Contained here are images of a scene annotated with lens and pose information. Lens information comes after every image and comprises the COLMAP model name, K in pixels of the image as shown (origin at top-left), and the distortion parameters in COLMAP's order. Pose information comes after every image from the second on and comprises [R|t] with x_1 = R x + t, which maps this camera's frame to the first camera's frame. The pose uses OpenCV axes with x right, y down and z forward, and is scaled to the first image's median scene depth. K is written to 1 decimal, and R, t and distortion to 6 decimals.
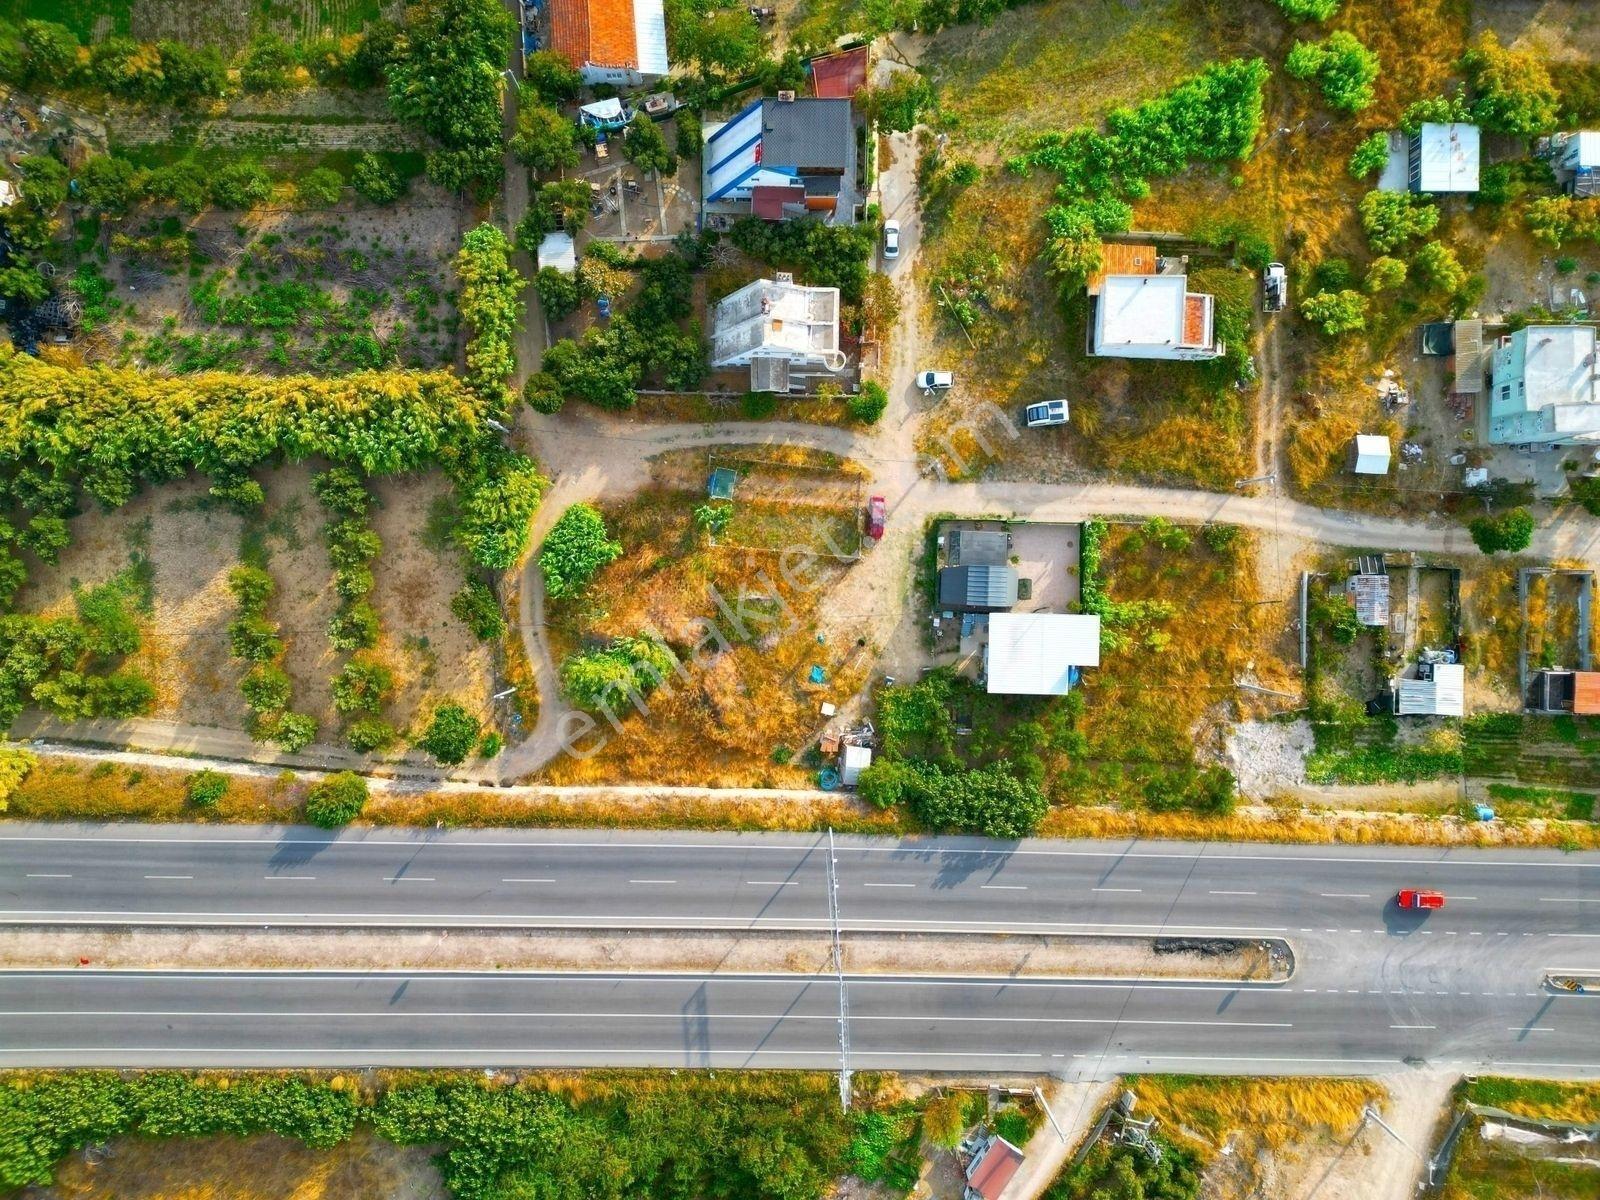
lens RADIAL K [[1114.5, 0, 800.0], [0, 1114.5, 600.0], [0, 0, 1]] dist [0.102869, -0.107505]
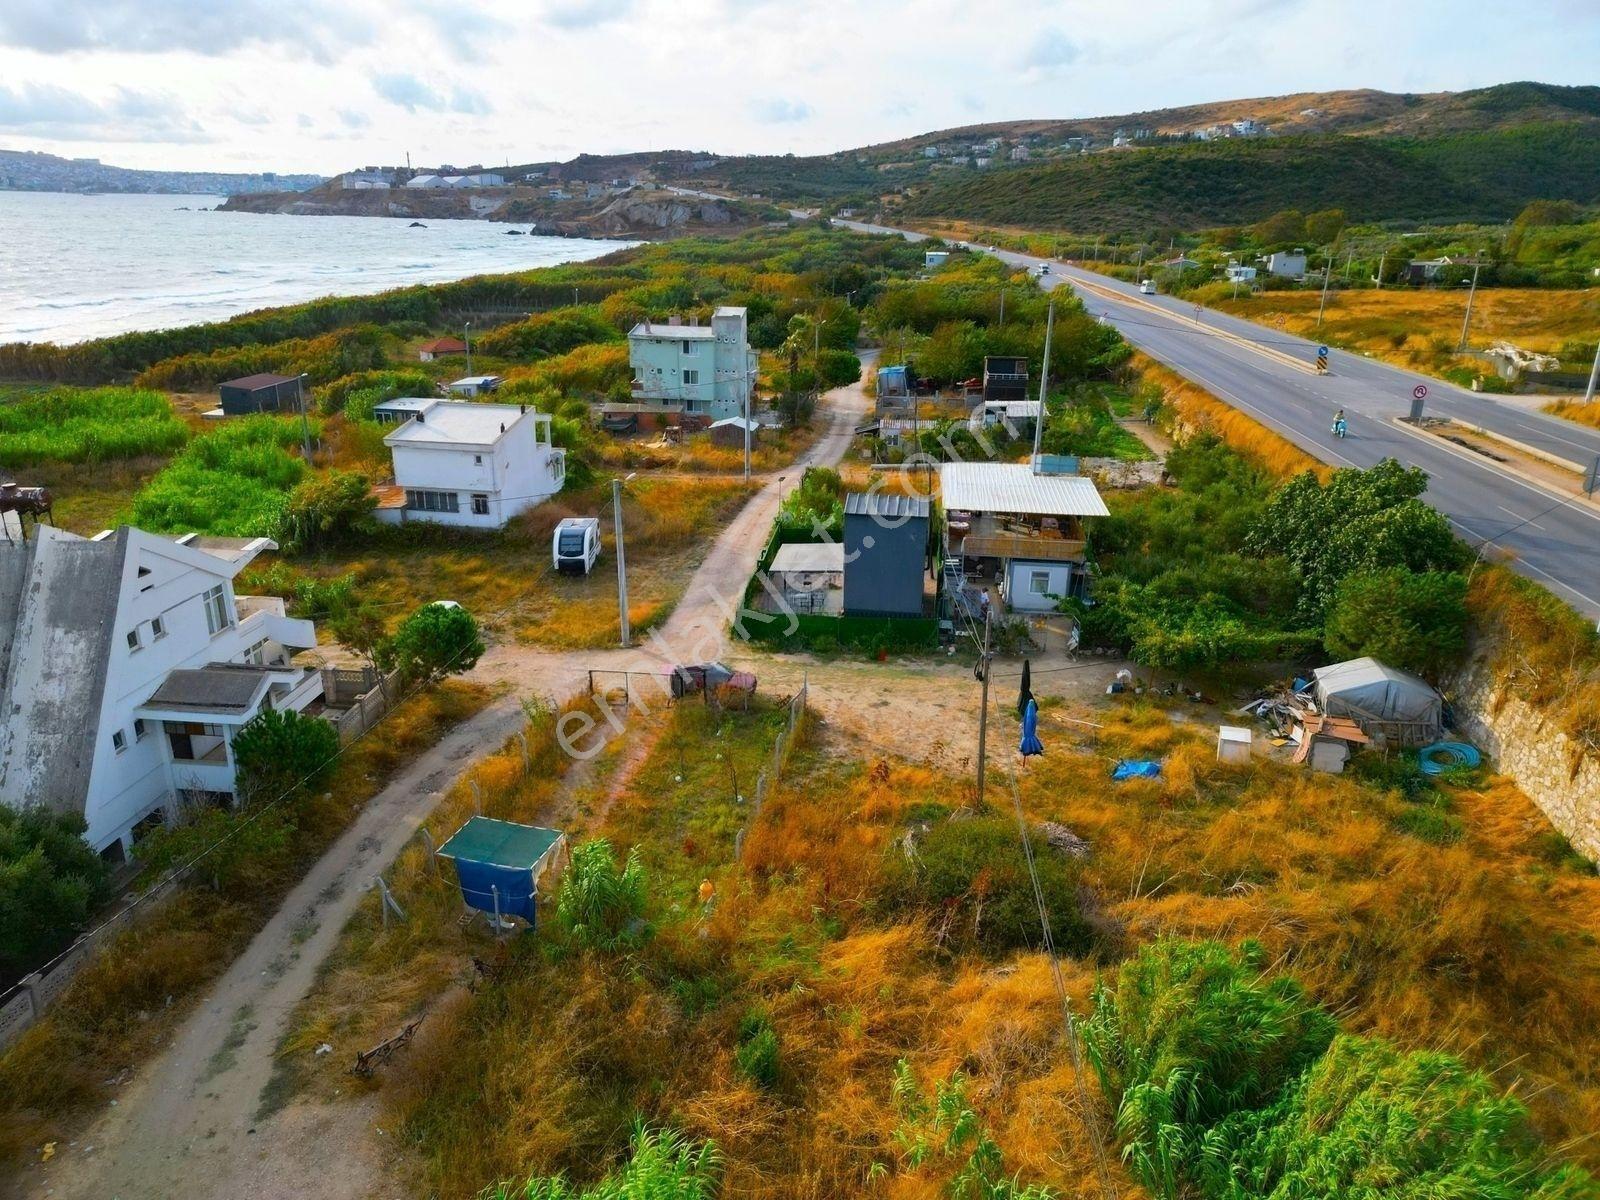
lens RADIAL K [[1122.2, 0, 800.0], [0, 1122.2, 600.0], [0, 0, 1]] dist [0.053417, -0.044140]
pose [[0.087812, -0.346782, 0.933826, -0.301422], [0.996120, 0.036107, -0.080261, -0.009658], [-0.005884, 0.937251, 0.348607, 0.837351]]
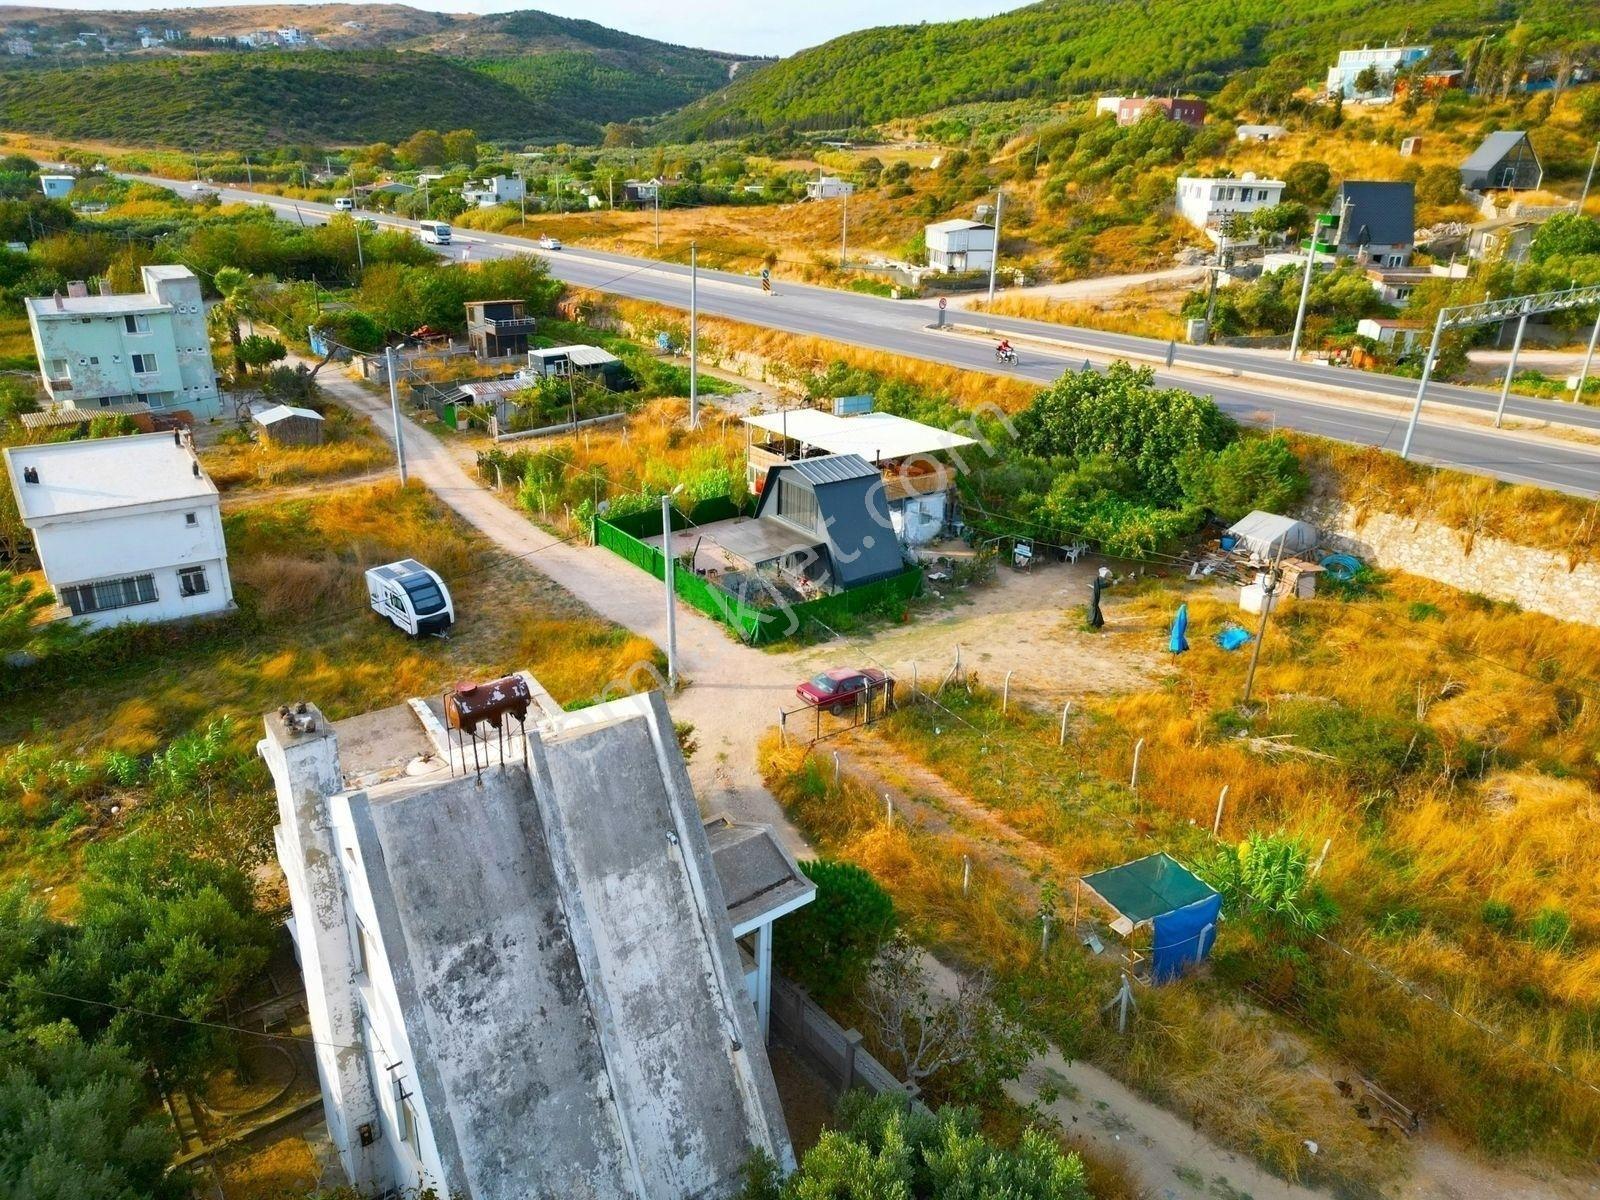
lens RADIAL K [[1122.2, 0, 800.0], [0, 1122.2, 600.0], [0, 0, 1]] dist [0.053417, -0.044140]
pose [[-0.620256, -0.328162, 0.712455, -0.179946], [0.783812, -0.224130, 0.579142, -0.300039], [-0.030370, 0.917647, 0.396235, 0.832266]]
